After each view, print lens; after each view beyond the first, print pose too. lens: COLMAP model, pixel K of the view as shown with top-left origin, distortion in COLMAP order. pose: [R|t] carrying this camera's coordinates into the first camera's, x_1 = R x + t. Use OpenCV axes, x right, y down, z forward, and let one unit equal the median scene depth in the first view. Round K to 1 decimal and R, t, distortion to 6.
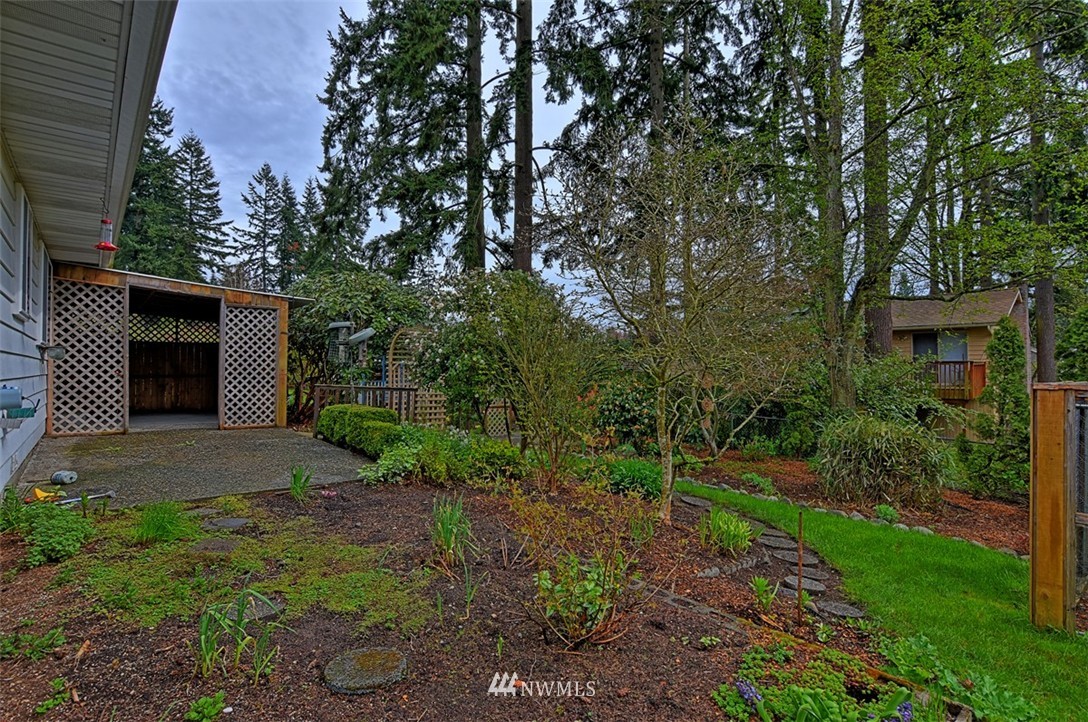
lens RADIAL K [[535.0, 0, 543.1], [0, 535.0, 358.9], [0, 0, 1]] dist [-0.034989, 0.015464]
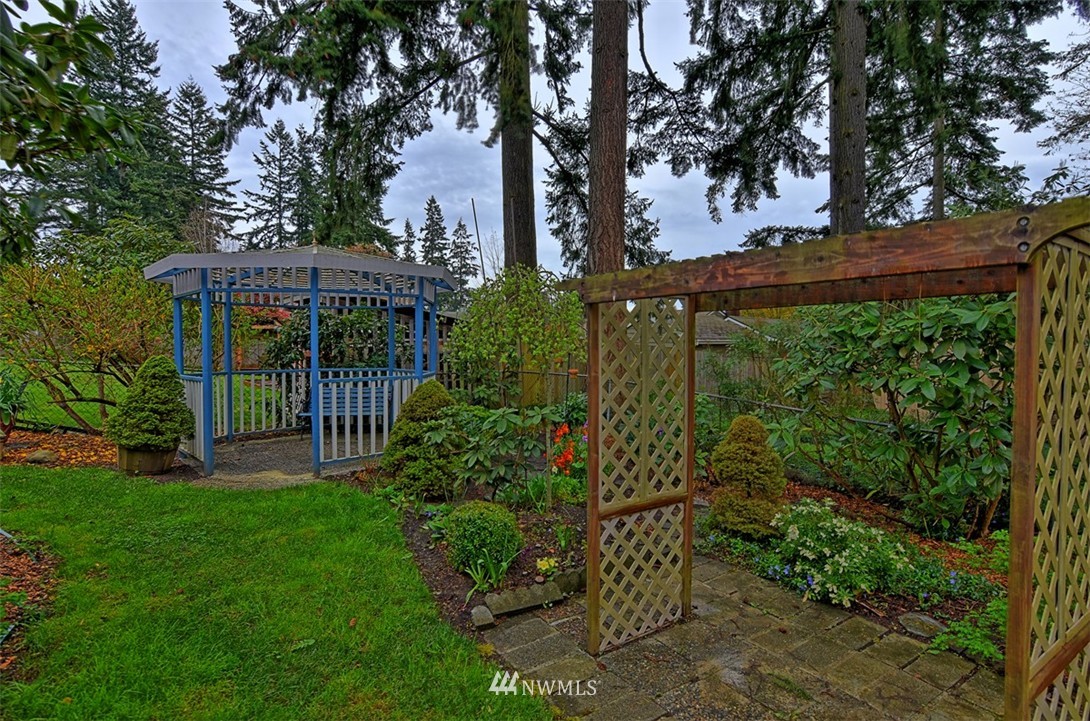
lens RADIAL K [[536.0, 0, 544.1], [0, 536.0, 358.4], [0, 0, 1]] dist [-0.034989, 0.015464]
pose [[0.998042, 0.000277, -0.062545, -0.018494], [0.002361, 0.999110, 0.042105, 0.002945], [0.062501, -0.042170, 0.997154, 0.128923]]
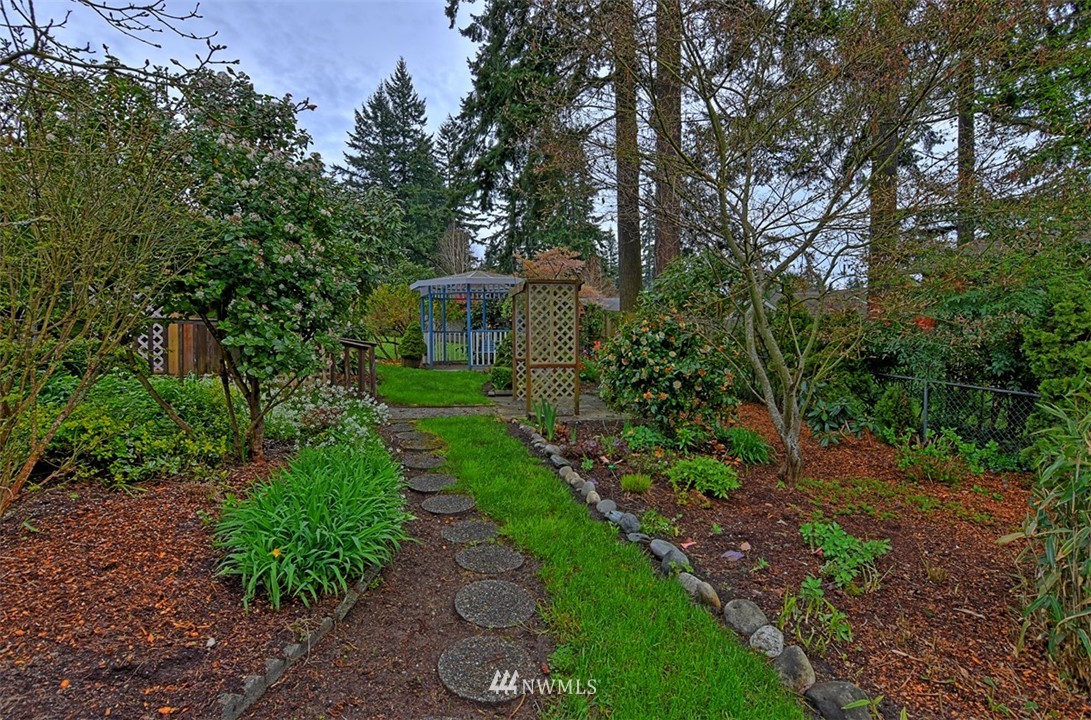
lens RADIAL K [[536.5, 0, 544.6], [0, 536.5, 357.9], [0, 0, 1]] dist [-0.034989, 0.015464]
pose [[0.886342, 0.015795, -0.462761, 0.043036], [0.014848, 0.997934, 0.062501, 0.006956], [0.462793, -0.062268, 0.884277, 0.061856]]
